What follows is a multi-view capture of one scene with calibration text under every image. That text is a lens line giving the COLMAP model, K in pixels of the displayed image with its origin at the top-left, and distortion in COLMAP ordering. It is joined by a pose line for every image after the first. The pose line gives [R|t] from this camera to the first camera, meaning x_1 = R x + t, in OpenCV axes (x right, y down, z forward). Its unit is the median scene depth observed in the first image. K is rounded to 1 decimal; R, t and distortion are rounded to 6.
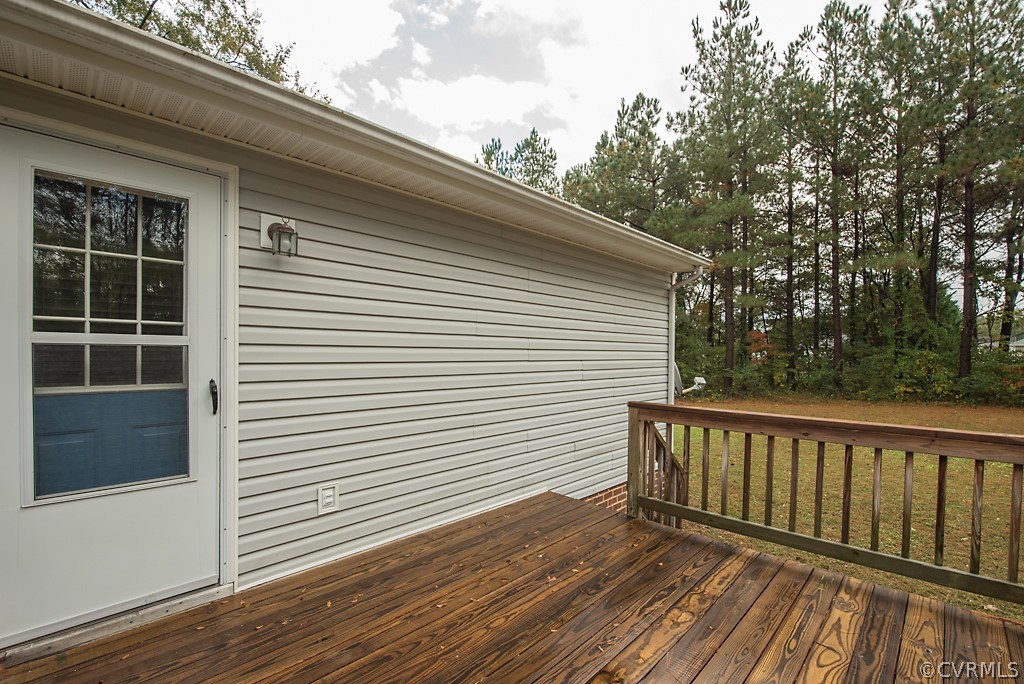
lens RADIAL K [[456.6, 0, 514.5], [0, 456.6, 342.4], [0, 0, 1]] dist [-0.004941, -0.001895]
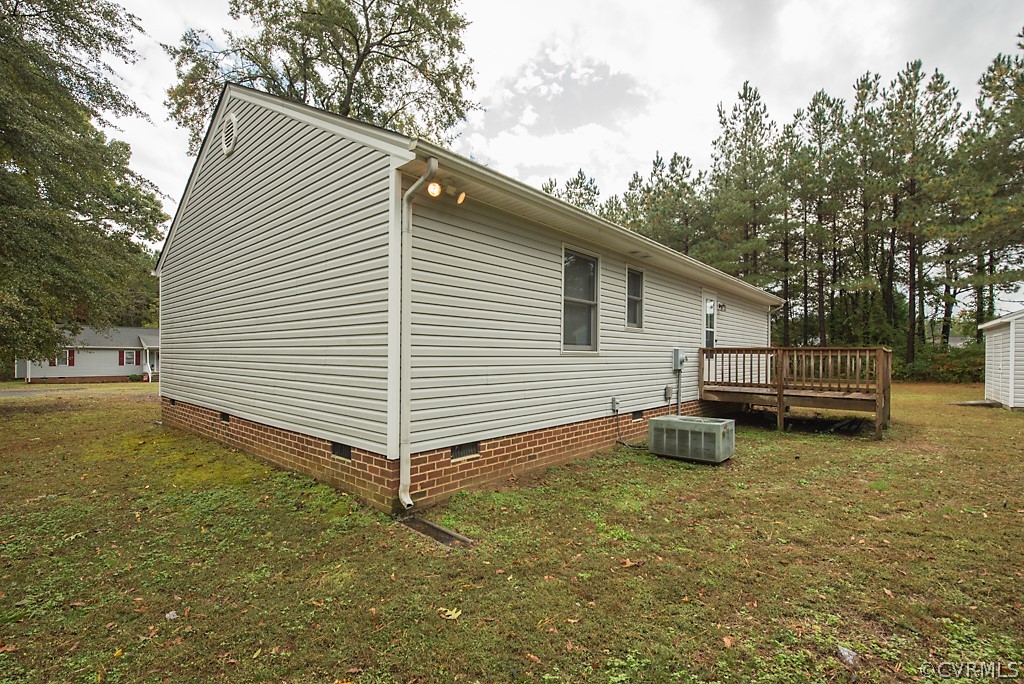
lens RADIAL K [[456.6, 0, 515.5], [0, 456.6, 342.6], [0, 0, 1]] dist [-0.004941, -0.001895]
pose [[0.999221, -0.003550, 0.039305, -0.245486], [0.003787, 0.999975, -0.005970, 0.012041], [-0.039283, 0.006114, 0.999209, -0.304847]]
